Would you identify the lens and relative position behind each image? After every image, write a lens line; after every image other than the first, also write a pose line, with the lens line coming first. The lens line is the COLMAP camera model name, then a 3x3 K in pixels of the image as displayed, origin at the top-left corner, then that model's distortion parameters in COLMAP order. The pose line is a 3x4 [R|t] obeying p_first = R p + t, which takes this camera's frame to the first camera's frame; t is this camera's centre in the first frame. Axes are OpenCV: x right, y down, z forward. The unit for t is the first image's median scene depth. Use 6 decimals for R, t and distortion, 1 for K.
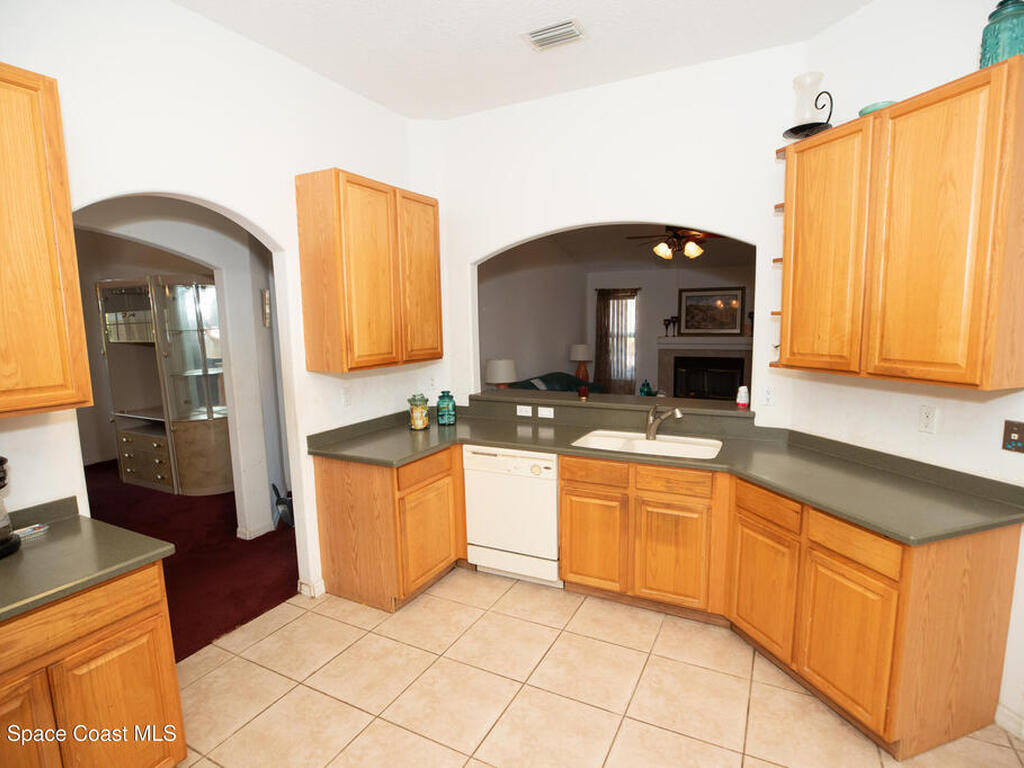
lens RADIAL K [[529.6, 0, 516.9], [0, 529.6, 388.2], [0, 0, 1]] dist [-0.044643, 0.009012]
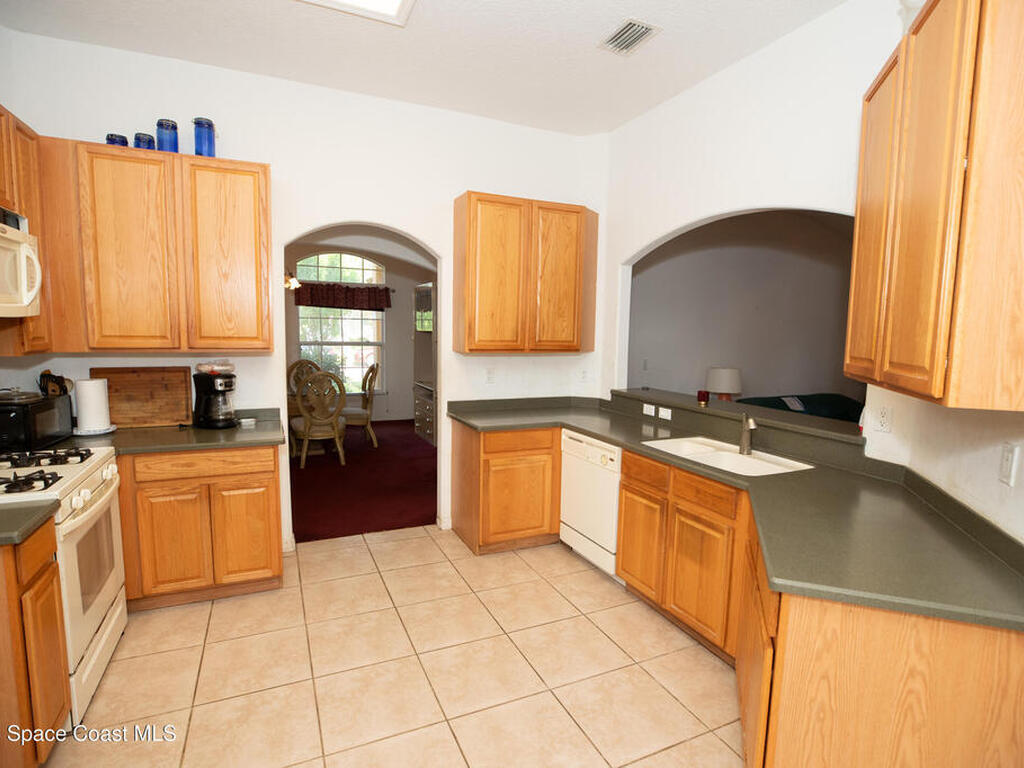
lens RADIAL K [[529.6, 0, 507.1], [0, 529.6, 388.6], [0, 0, 1]] dist [-0.044643, 0.009012]
pose [[0.783591, 0.102267, -0.612802, 0.503021], [-0.116229, 0.993075, 0.017107, 0.021384], [0.610308, 0.057821, 0.790051, 0.067438]]
